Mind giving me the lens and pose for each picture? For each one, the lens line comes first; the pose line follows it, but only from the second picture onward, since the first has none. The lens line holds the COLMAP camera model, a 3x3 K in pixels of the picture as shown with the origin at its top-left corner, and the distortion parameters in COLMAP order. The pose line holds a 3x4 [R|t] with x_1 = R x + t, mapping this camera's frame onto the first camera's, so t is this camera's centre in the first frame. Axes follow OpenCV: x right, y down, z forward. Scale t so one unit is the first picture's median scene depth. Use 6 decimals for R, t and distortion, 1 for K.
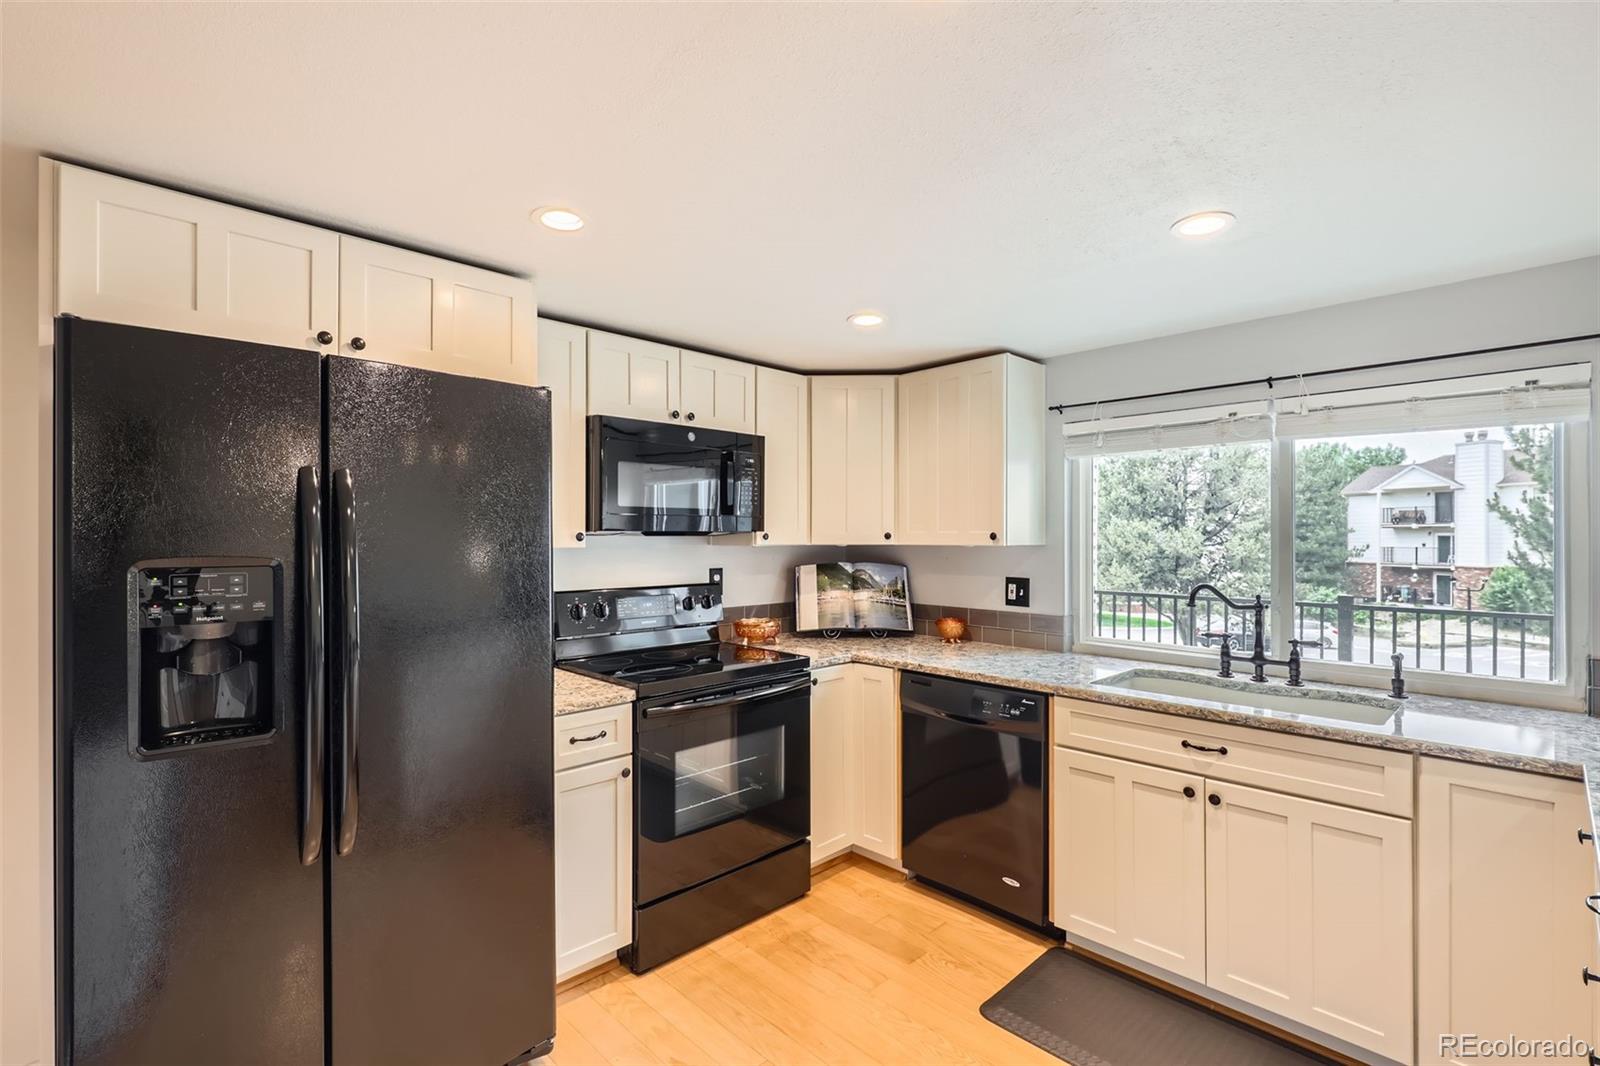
lens RADIAL K [[729.9, 0, 799.9], [0, 729.9, 539.3], [0, 0, 1]] dist [0.002721, -0.001132]
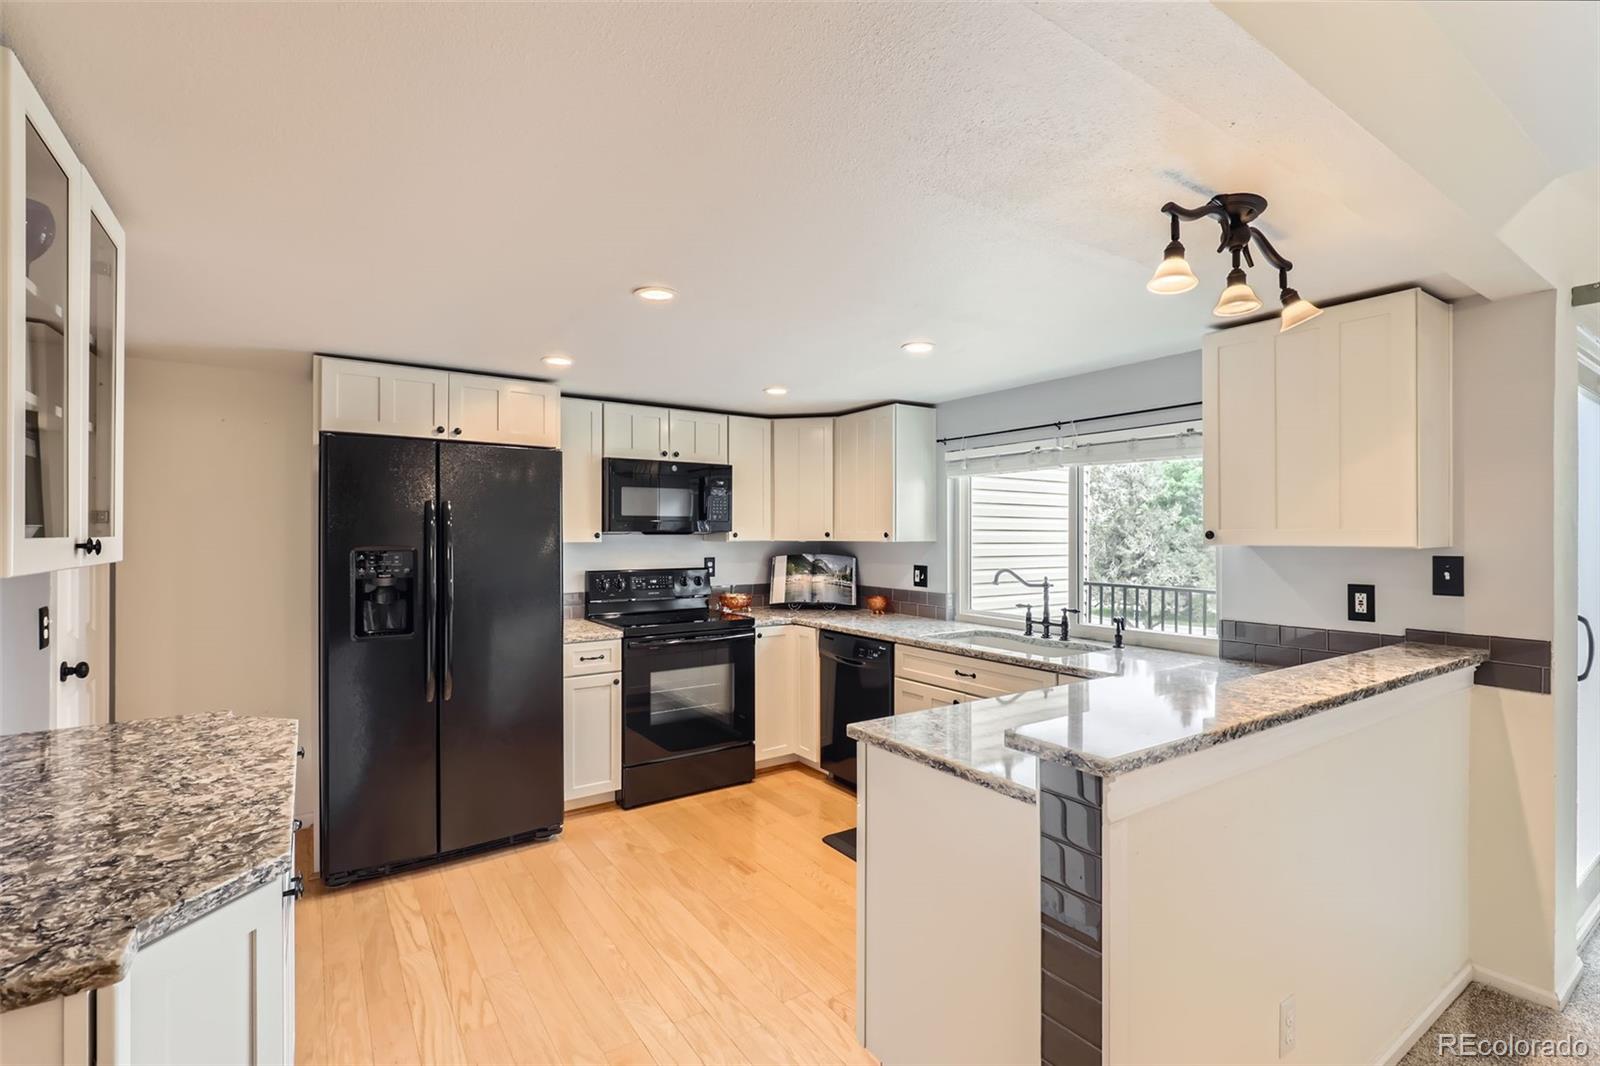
lens RADIAL K [[729.9, 0, 799.8], [0, 729.9, 534.9], [0, 0, 1]] dist [0.002721, -0.001132]
pose [[0.984439, 0.000601, -0.175727, 0.353616], [-0.000898, 0.999998, -0.001609, -0.001910], [0.175726, 0.001741, 0.984438, -0.411601]]
